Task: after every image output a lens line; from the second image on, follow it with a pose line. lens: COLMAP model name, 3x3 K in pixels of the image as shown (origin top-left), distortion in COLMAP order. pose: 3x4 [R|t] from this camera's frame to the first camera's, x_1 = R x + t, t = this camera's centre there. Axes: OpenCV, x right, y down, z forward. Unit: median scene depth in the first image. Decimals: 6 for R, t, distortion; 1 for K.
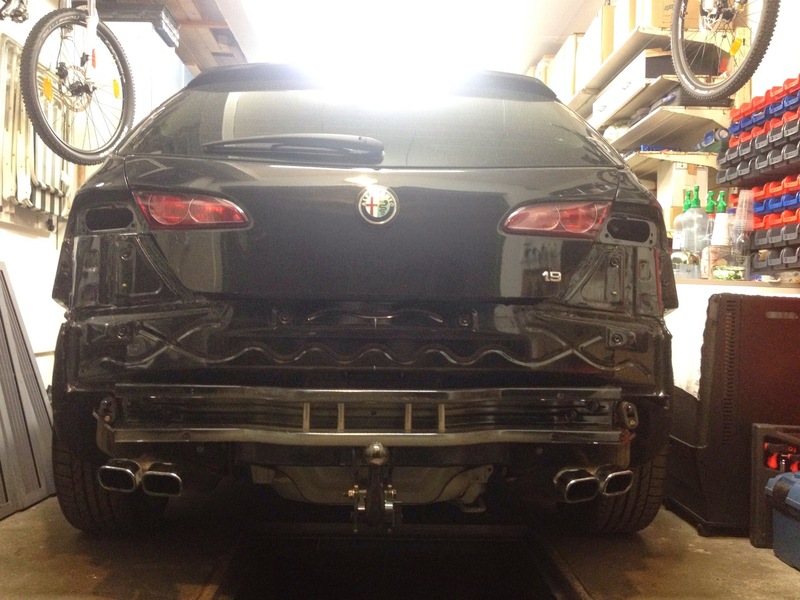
lens RADIAL K [[752.4, 0, 400.0], [0, 752.4, 300.0], [0, 0, 1]] dist [-0.009703, -0.024653]
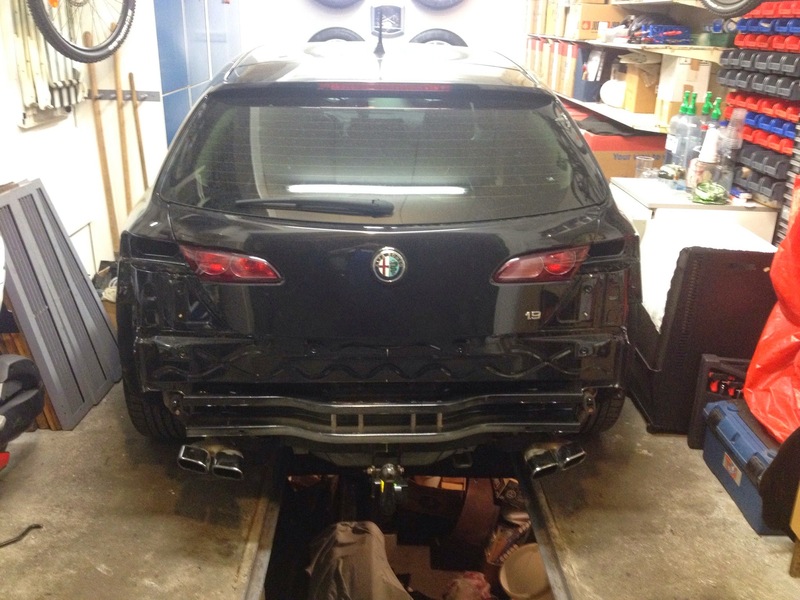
lens RADIAL K [[752.4, 0, 400.0], [0, 752.4, 300.0], [0, 0, 1]] dist [-0.009703, -0.024653]
pose [[0.999981, 0.002980, -0.005410, -0.003703], [-0.000865, 0.934860, 0.355016, -0.335461], [0.006115, -0.355004, 0.934845, -0.085617]]
